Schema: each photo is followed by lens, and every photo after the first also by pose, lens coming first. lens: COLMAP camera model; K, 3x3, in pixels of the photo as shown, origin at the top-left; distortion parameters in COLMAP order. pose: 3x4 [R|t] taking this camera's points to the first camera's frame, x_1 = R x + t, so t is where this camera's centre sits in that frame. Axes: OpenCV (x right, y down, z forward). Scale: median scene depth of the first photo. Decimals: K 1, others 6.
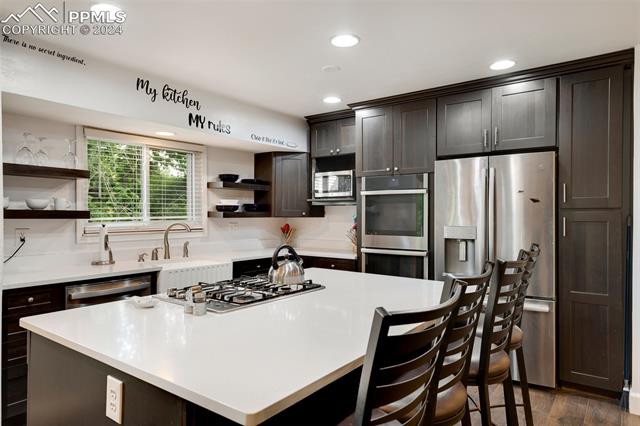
lens RADIAL K [[388.1, 0, 320.0], [0, 388.1, 213.0], [0, 0, 1]] dist [0.004161, 0.000927]
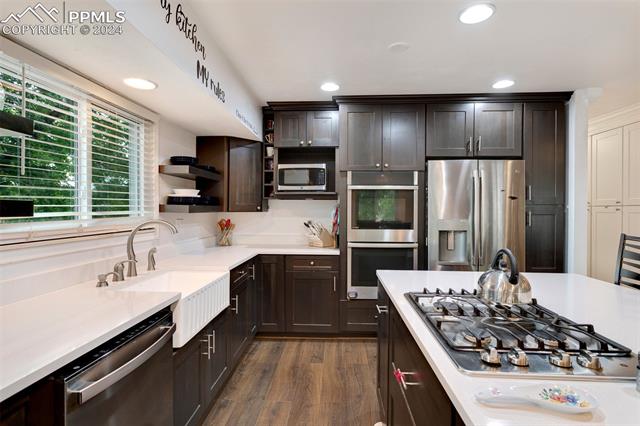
lens RADIAL K [[316.6, 0, 321.3], [0, 316.6, 207.3], [0, 0, 1]] dist [-0.001591, 0.000094]
pose [[0.842552, 0.004308, 0.538598, -0.393734], [-0.004094, 0.999990, -0.001594, 0.001262], [-0.538599, -0.000862, 0.842562, 0.362460]]
